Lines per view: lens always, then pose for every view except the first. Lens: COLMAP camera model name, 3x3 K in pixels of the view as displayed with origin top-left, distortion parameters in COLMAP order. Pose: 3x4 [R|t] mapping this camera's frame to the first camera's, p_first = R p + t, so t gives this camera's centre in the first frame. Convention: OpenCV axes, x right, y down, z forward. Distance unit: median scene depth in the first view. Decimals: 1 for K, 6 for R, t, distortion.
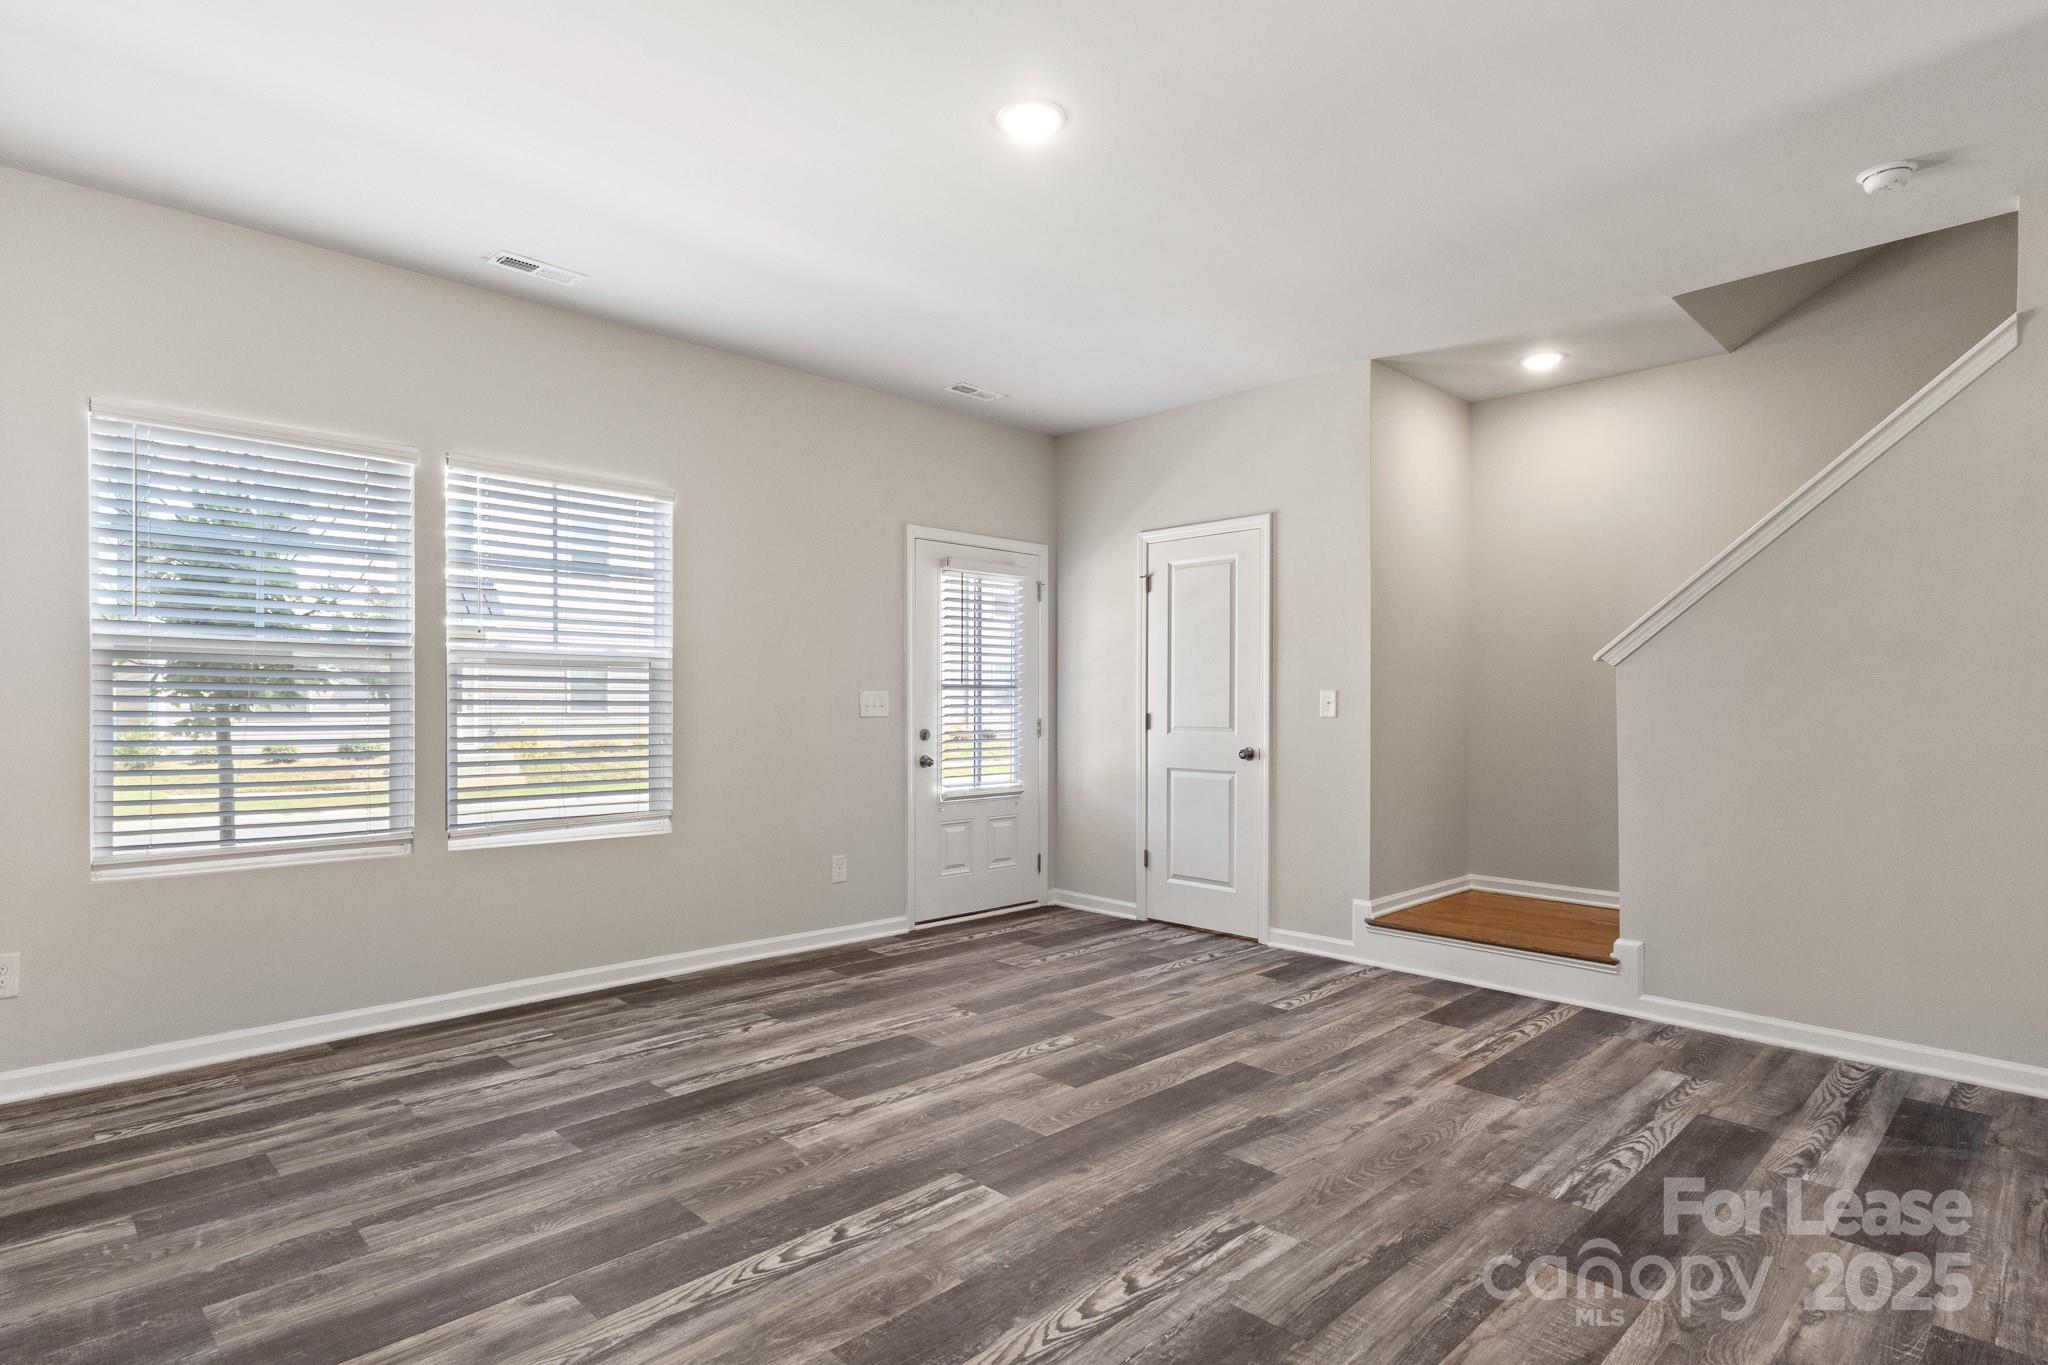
lens RADIAL K [[1052.7, 0, 1028.0], [0, 1052.7, 708.8], [0, 0, 1]] dist [0.012301, 0.000107]
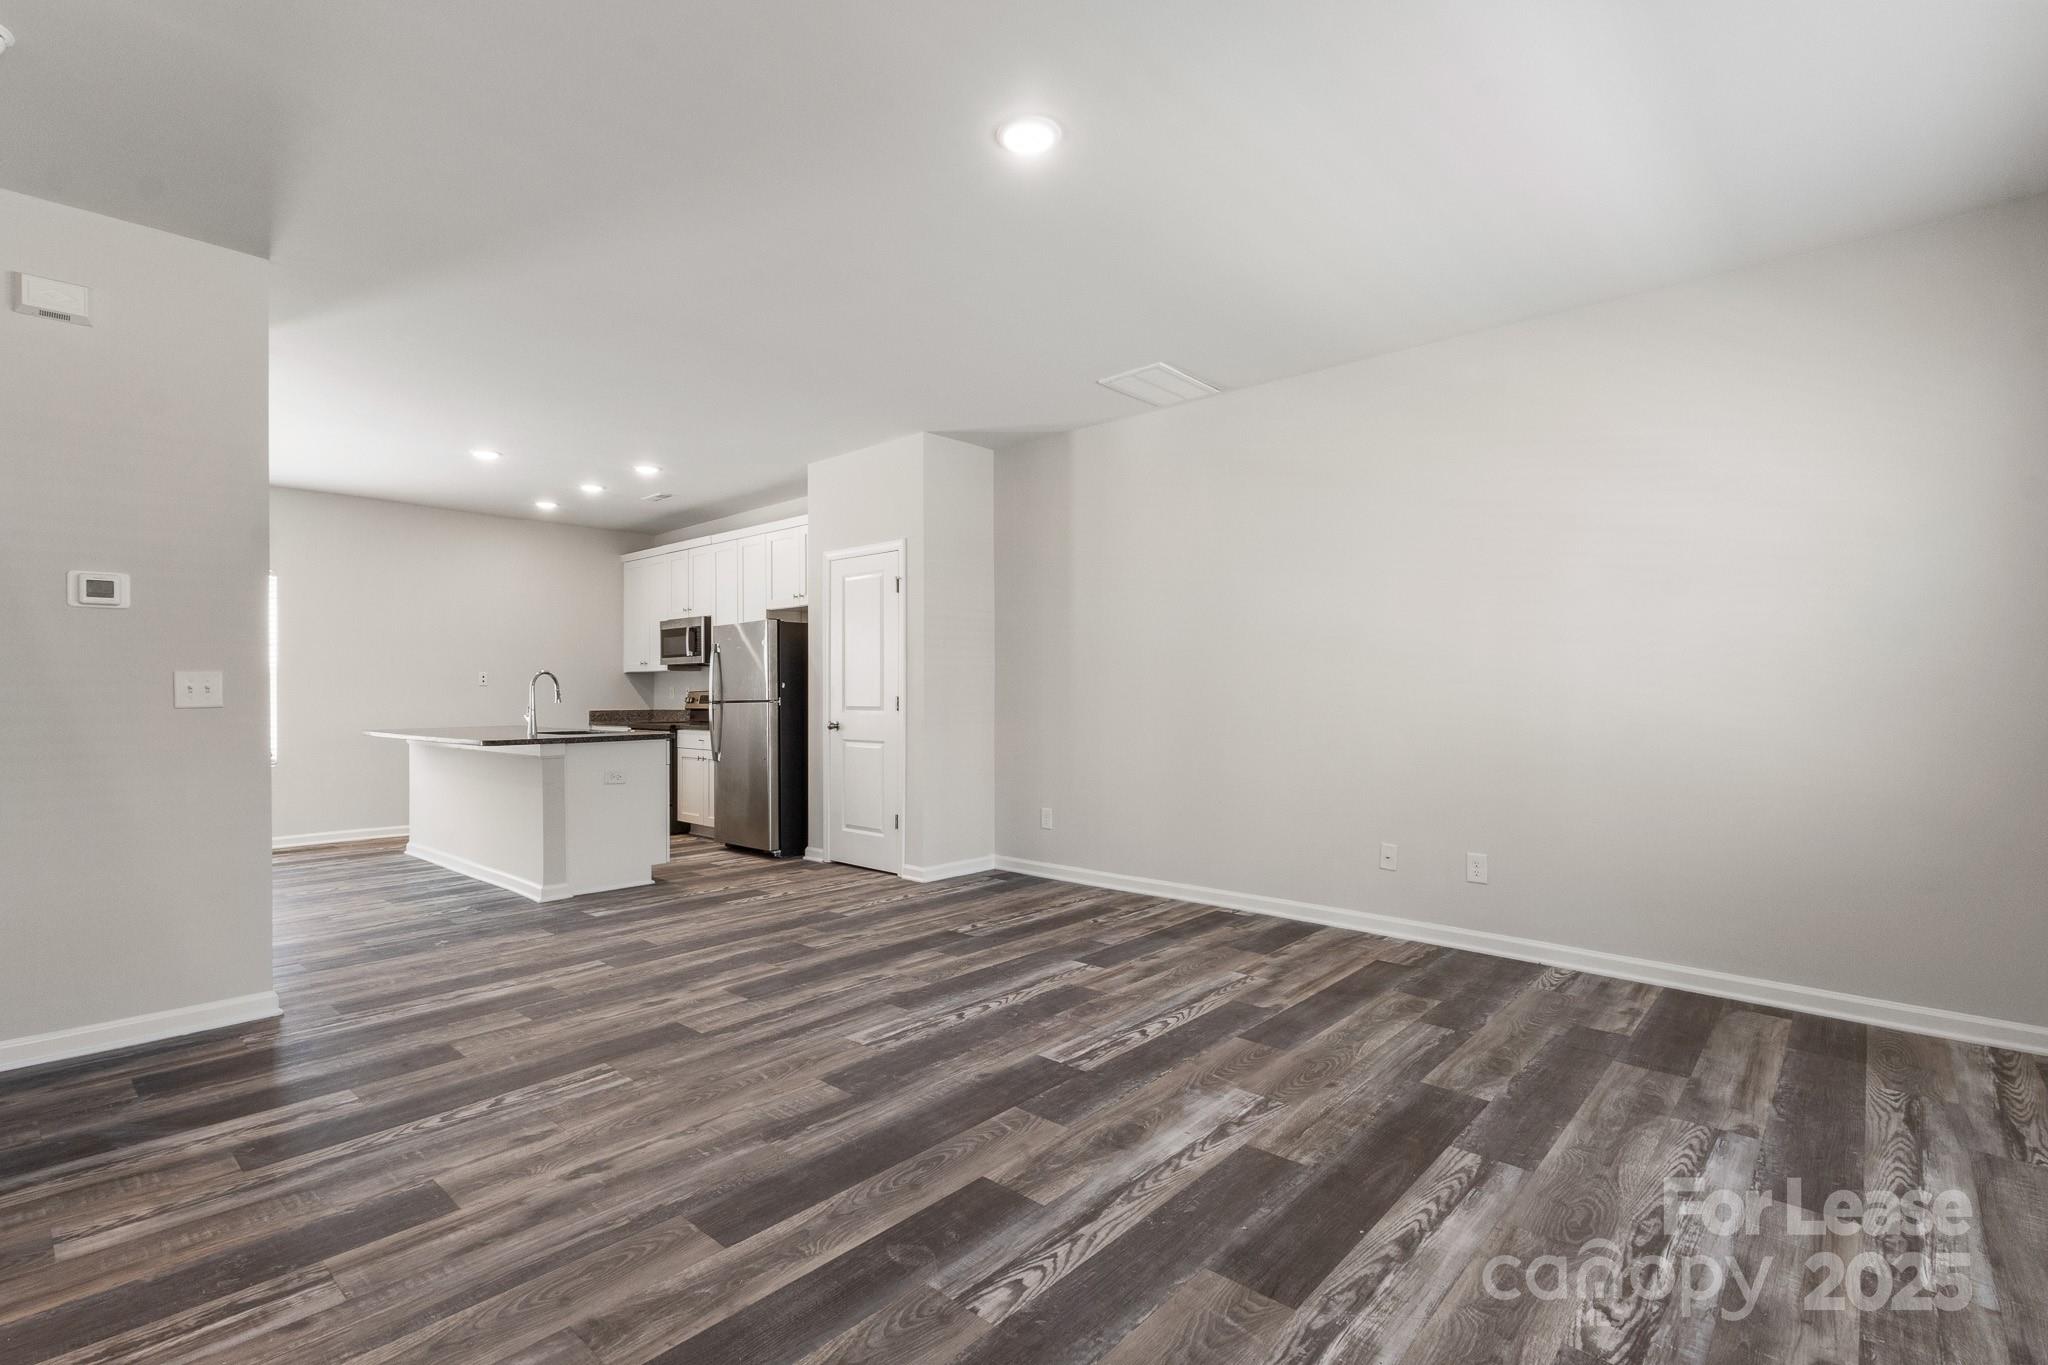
lens RADIAL K [[948.9, 0, 1014.3], [0, 948.9, 688.3], [0, 0, 1]] dist [0.003653, -0.000311]
pose [[-0.998746, -0.002001, -0.050020, 0.043630], [-0.002020, 0.999998, 0.000331, -0.002981], [0.050019, 0.000432, -0.998748, 1.294517]]
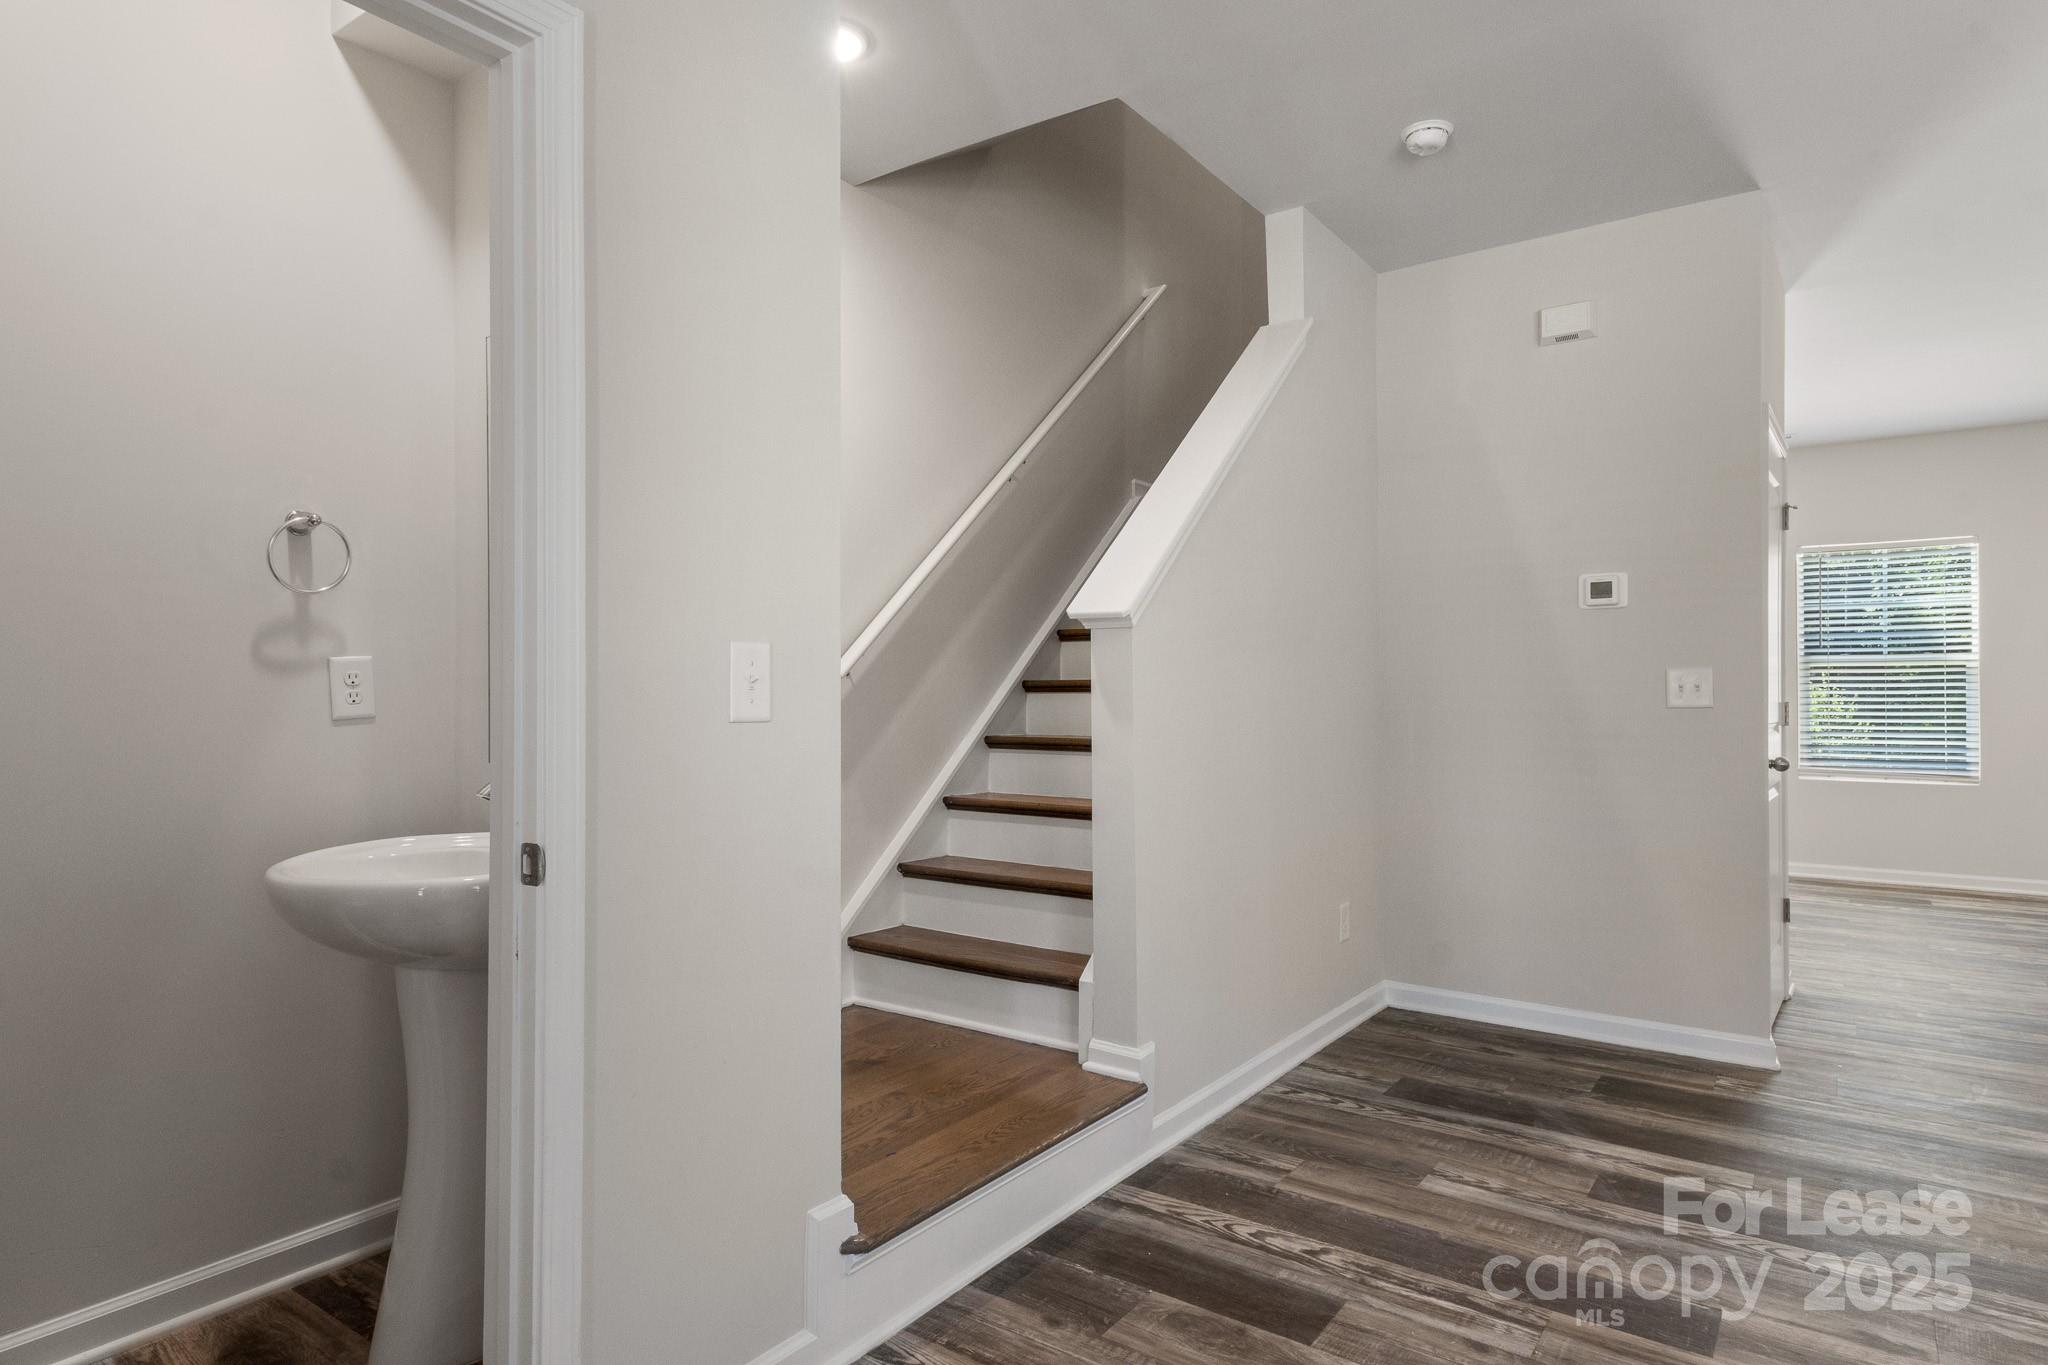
lens RADIAL K [[1148.1, 0, 998.4], [0, 1148.1, 686.0], [0, 0, 1]] dist [0.013087, 0.000264]
pose [[-0.154185, 0.003083, 0.988037, -0.114889], [0.004715, 0.999986, -0.002384, -0.002193], [-0.988031, 0.004291, -0.154197, 1.138385]]
